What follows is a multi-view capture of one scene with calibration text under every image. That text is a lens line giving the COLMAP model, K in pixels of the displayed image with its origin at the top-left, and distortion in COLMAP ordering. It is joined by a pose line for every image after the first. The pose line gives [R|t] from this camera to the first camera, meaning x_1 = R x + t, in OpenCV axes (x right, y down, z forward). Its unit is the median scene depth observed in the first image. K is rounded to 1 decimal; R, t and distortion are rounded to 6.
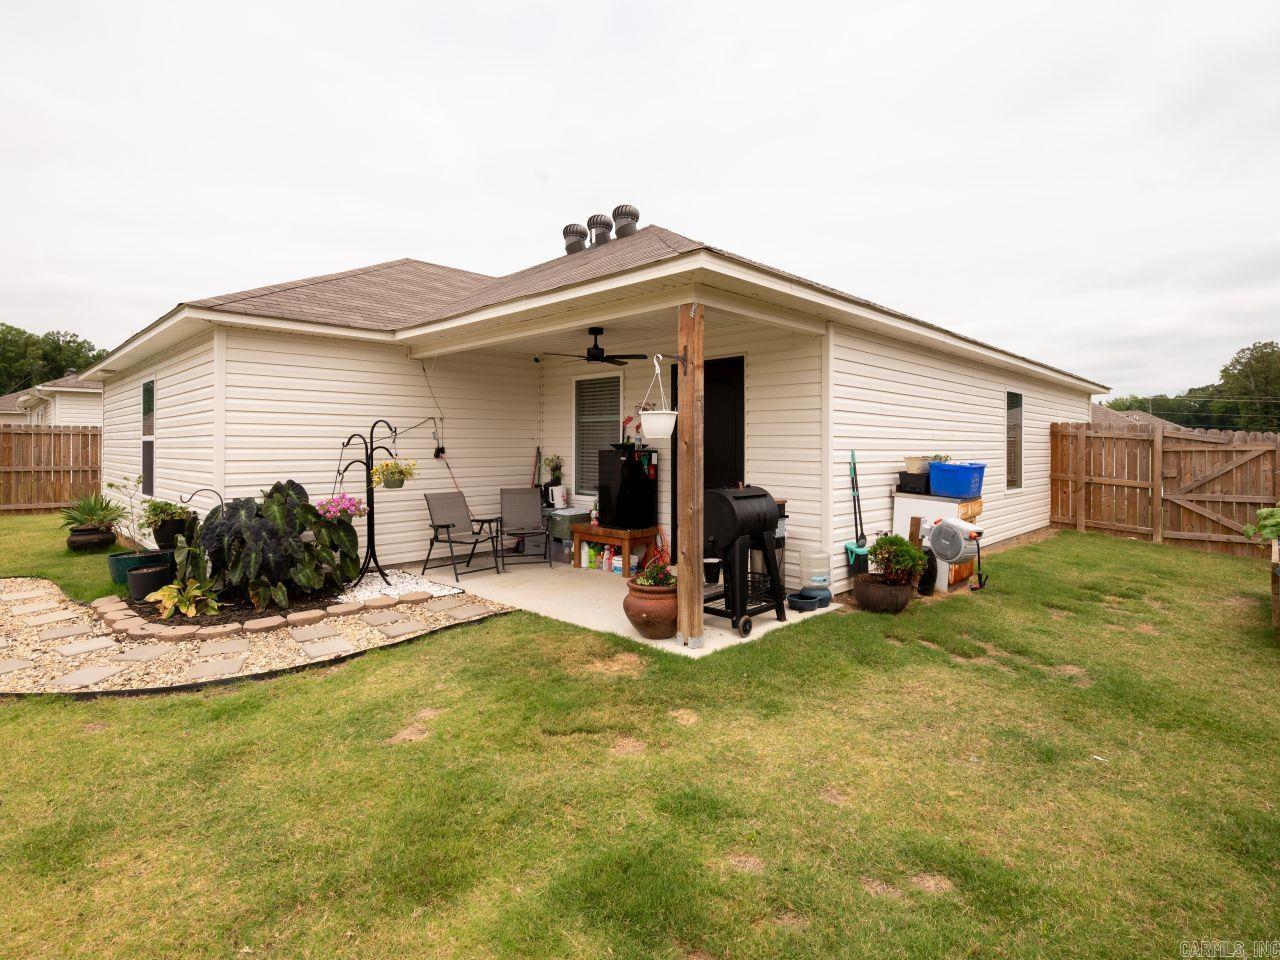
lens RADIAL K [[649.3, 0, 631.2], [0, 649.3, 454.5], [0, 0, 1]] dist [-0.002974, 0.001541]
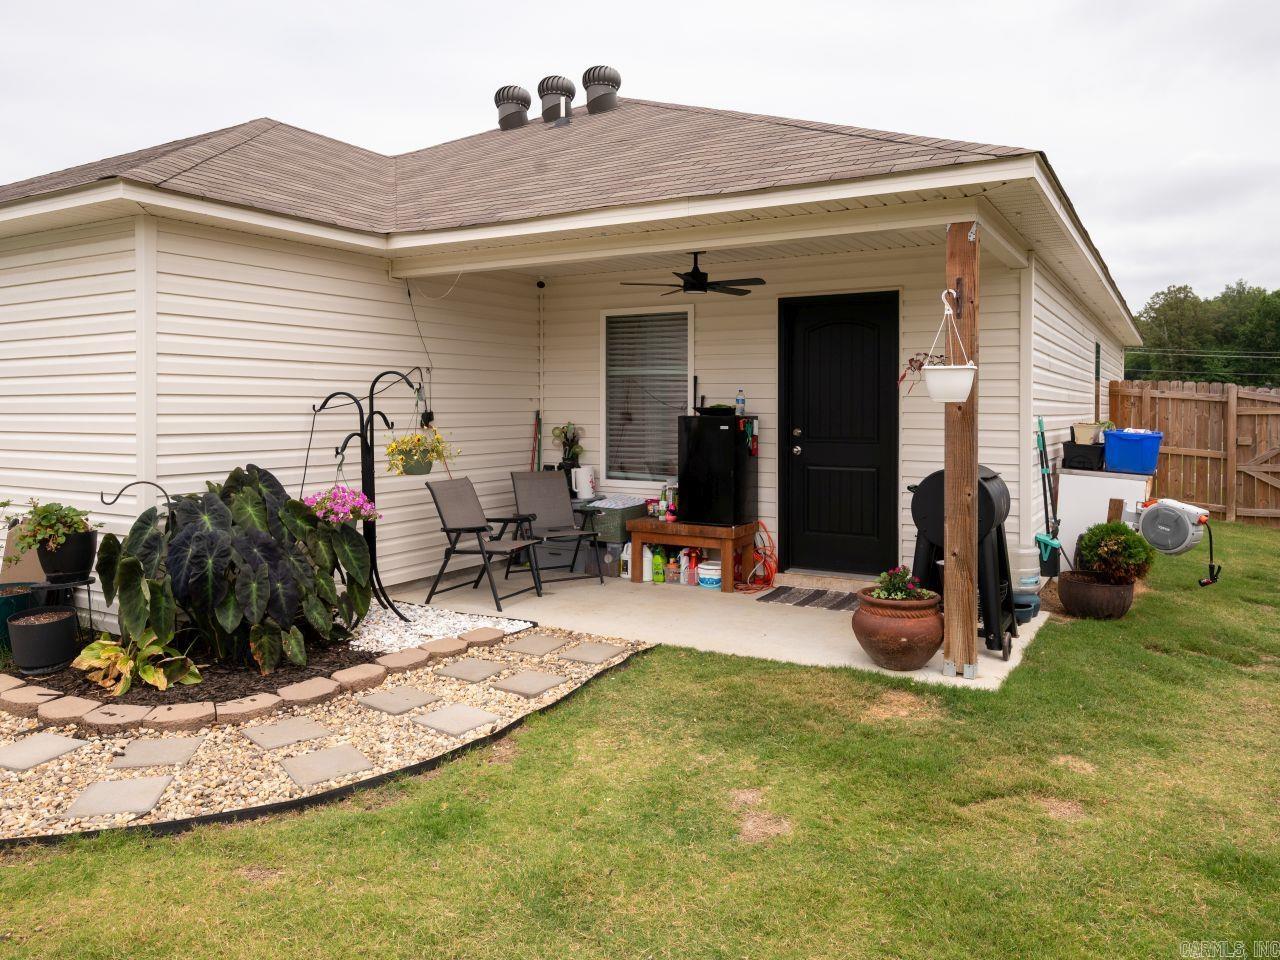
lens RADIAL K [[914.9, 0, 626.7], [0, 914.9, 433.2], [0, 0, 1]] dist [-0.001703, -0.001736]
pose [[0.970221, -0.007072, 0.242116, -0.382837], [0.003290, 0.999866, 0.016023, -0.004264], [-0.242197, -0.014749, 0.970115, 0.046535]]
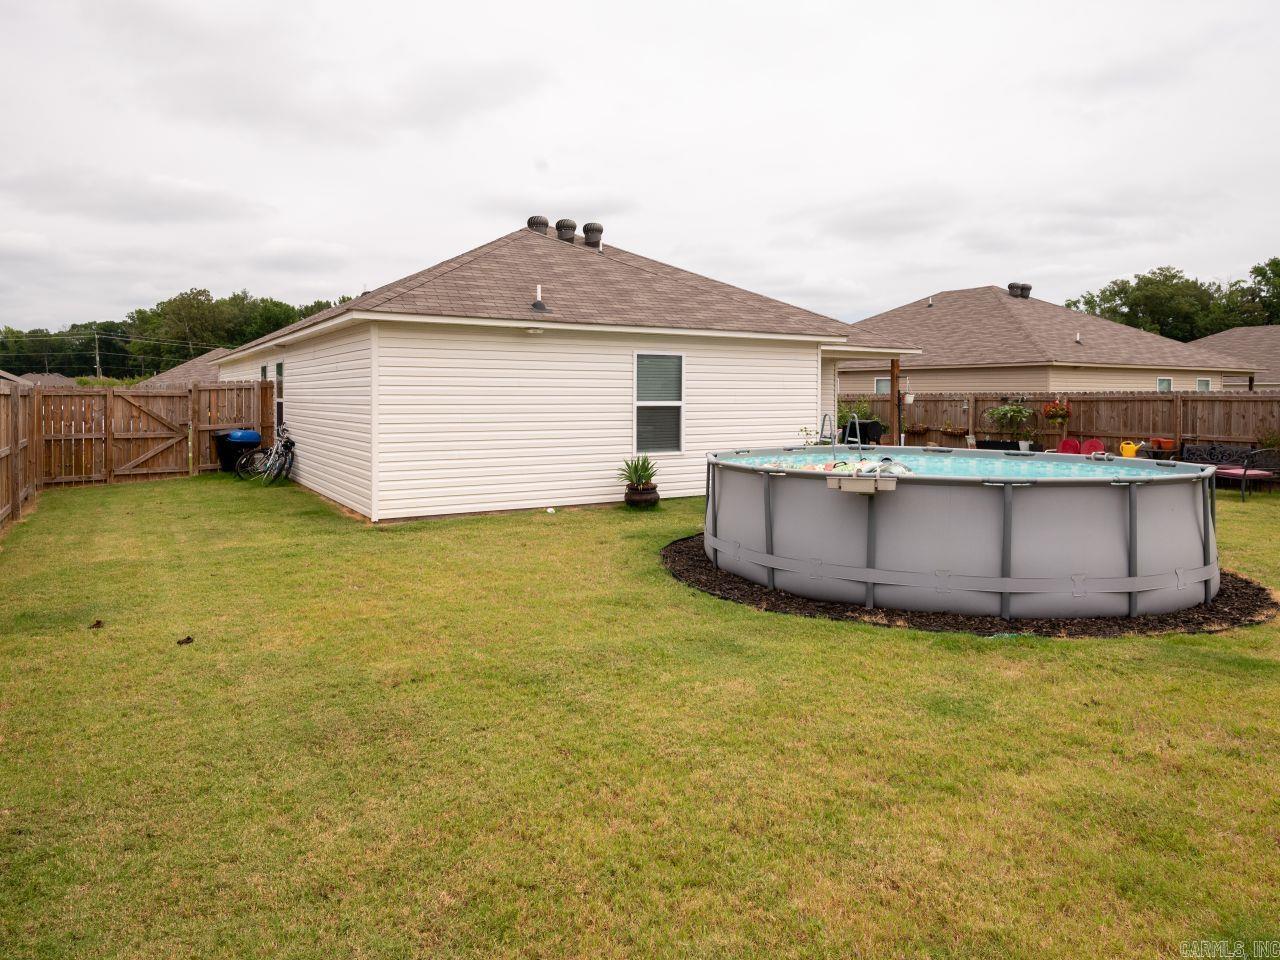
lens RADIAL K [[815.4, 0, 643.9], [0, 815.4, 472.8], [0, 0, 1]] dist [-0.004515, -0.000664]
pose [[0.192211, -0.100687, 0.976175, -2.870519], [0.012493, 0.994893, 0.100158, -0.063212], [-0.981274, -0.007057, 0.192488, 0.961023]]
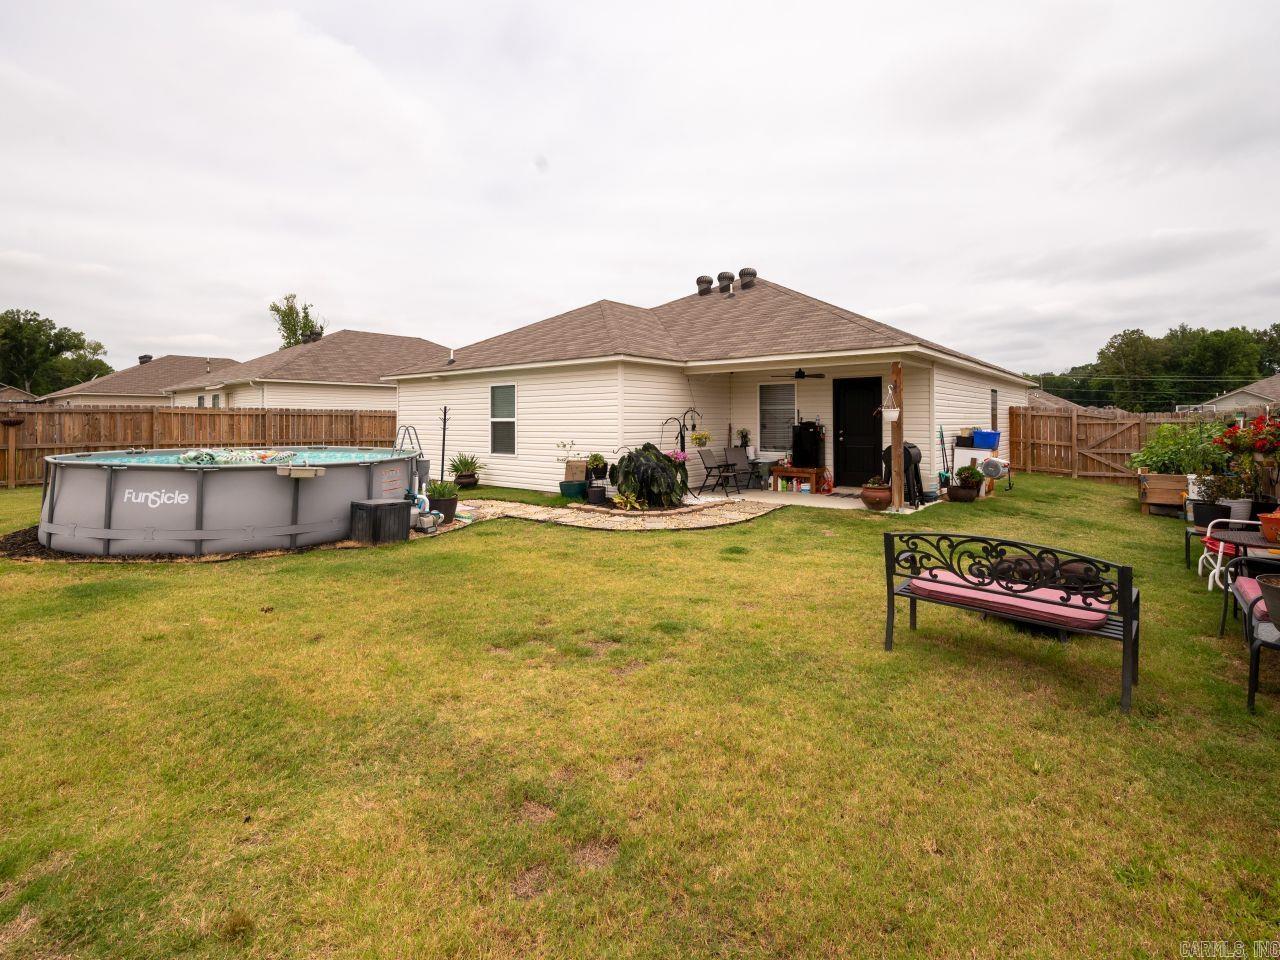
lens RADIAL K [[613.2, 0, 613.6], [0, 613.2, 421.5], [0, 0, 1]] dist [-0.002384, -0.001364]
pose [[0.997609, -0.005457, 0.068891, -0.739749], [0.006138, 0.999934, -0.009677, -0.005085], [-0.068834, 0.010077, 0.997577, -0.757046]]
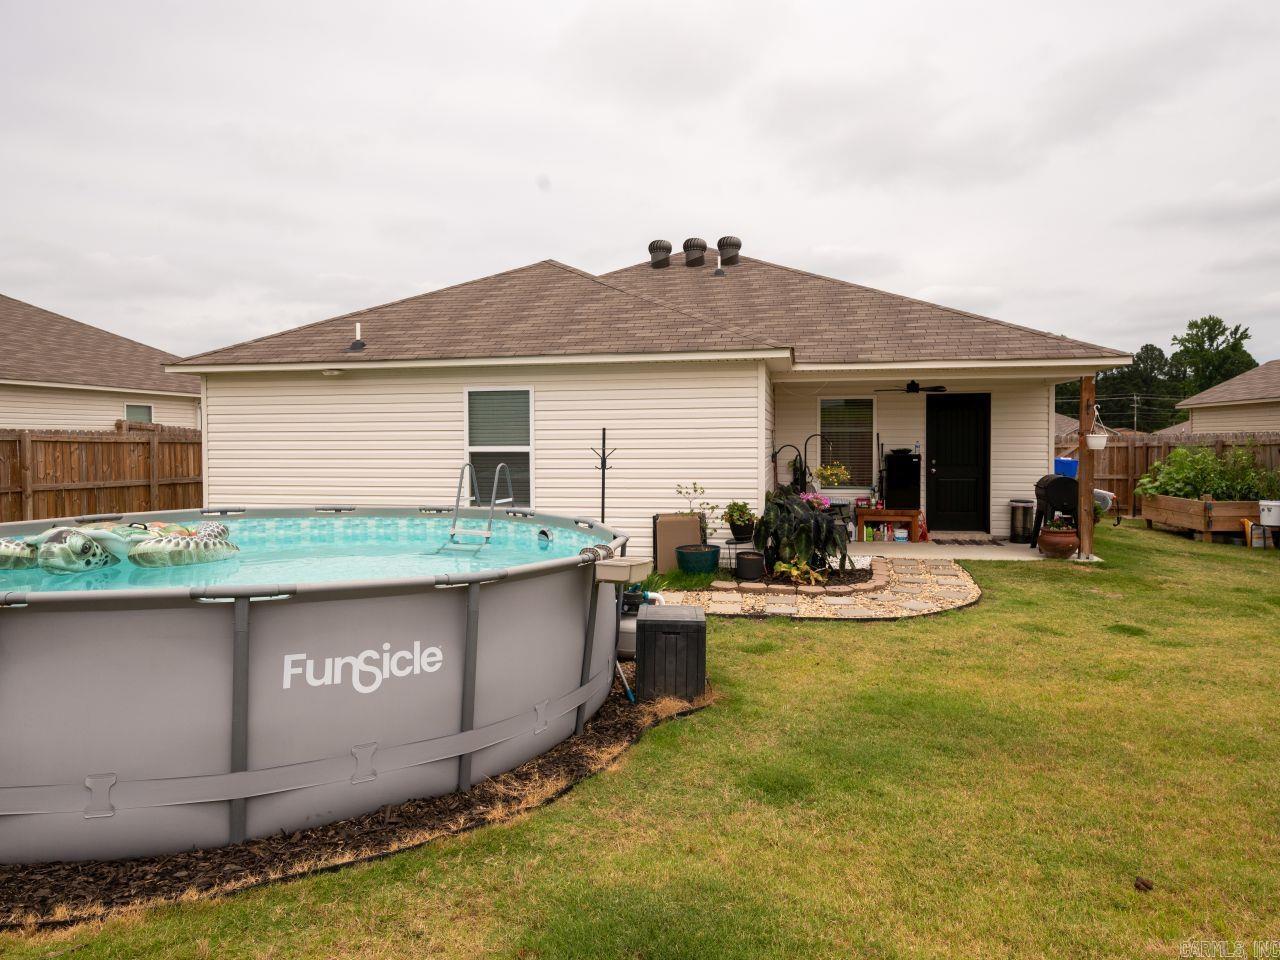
lens RADIAL K [[815.4, 0, 605.5], [0, 815.4, 479.6], [0, 0, 1]] dist [-0.004515, -0.000664]
pose [[0.842876, -0.032568, 0.537121, -1.648612], [0.013426, 0.999129, 0.039513, -0.032971], [-0.537940, -0.026093, 0.842579, -0.158700]]
